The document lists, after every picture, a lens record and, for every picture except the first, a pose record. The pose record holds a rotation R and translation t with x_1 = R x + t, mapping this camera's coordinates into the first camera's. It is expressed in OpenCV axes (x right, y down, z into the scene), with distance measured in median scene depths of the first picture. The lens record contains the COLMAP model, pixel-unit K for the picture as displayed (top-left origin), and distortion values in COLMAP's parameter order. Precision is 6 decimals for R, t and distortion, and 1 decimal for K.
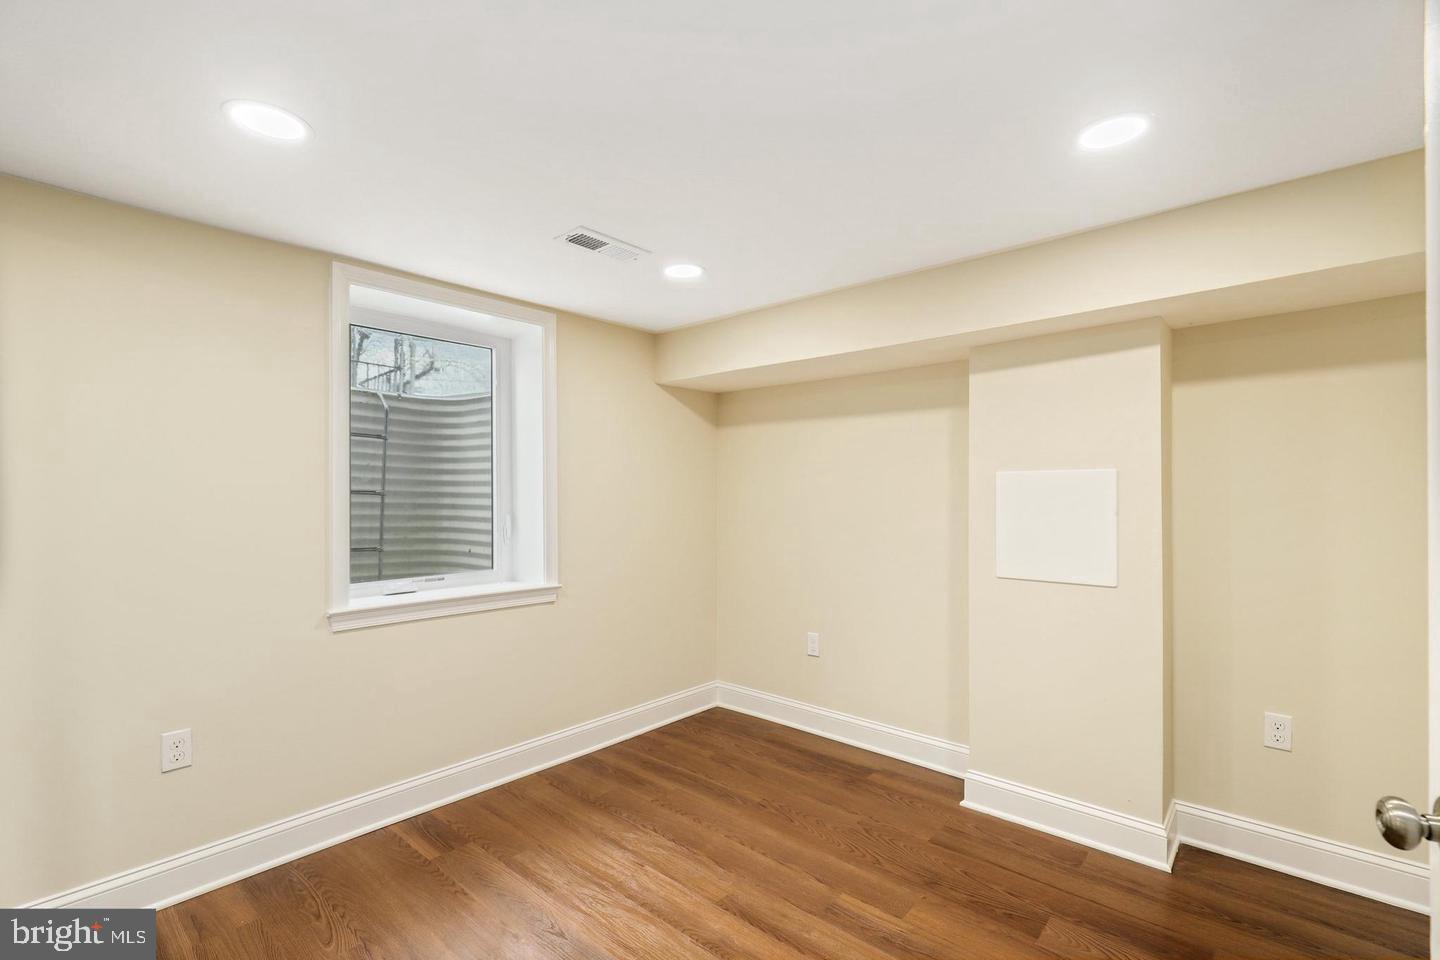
lens RADIAL K [[654.1, 0, 724.7], [0, 654.1, 495.5], [0, 0, 1]] dist [0.001696, 0.000275]
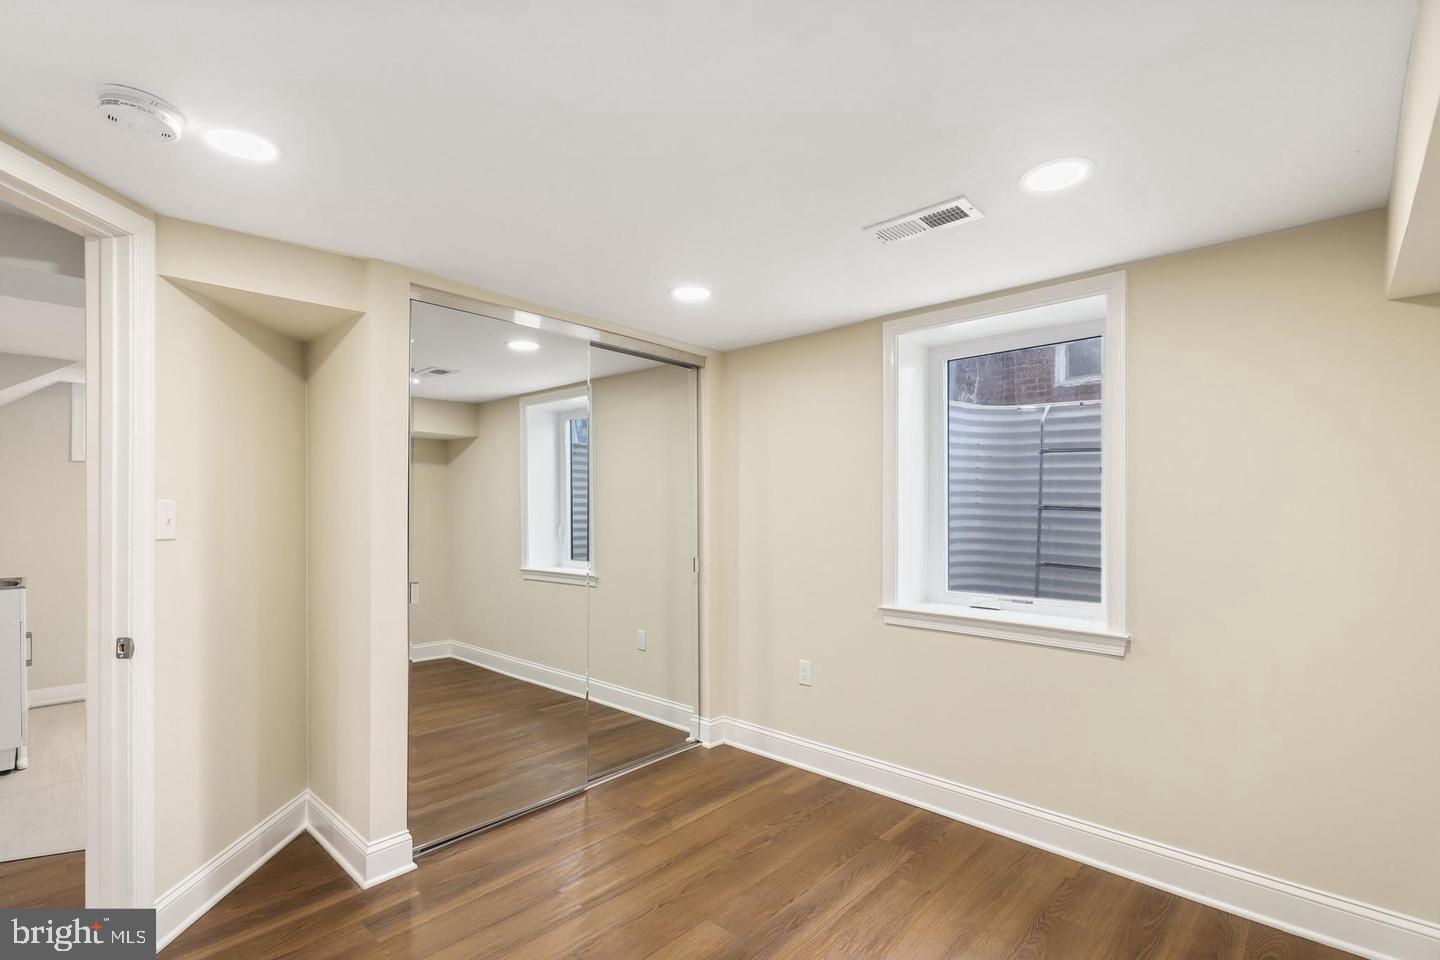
lens RADIAL K [[667.0, 0, 722.7], [0, 667.0, 511.8], [0, 0, 1]] dist [0.000503, 0.044066]
pose [[-0.012200, 0.008328, -0.999891, 0.563470], [-0.000534, 0.999965, 0.008335, -0.009625], [0.999925, 0.000635, -0.012196, 0.607916]]
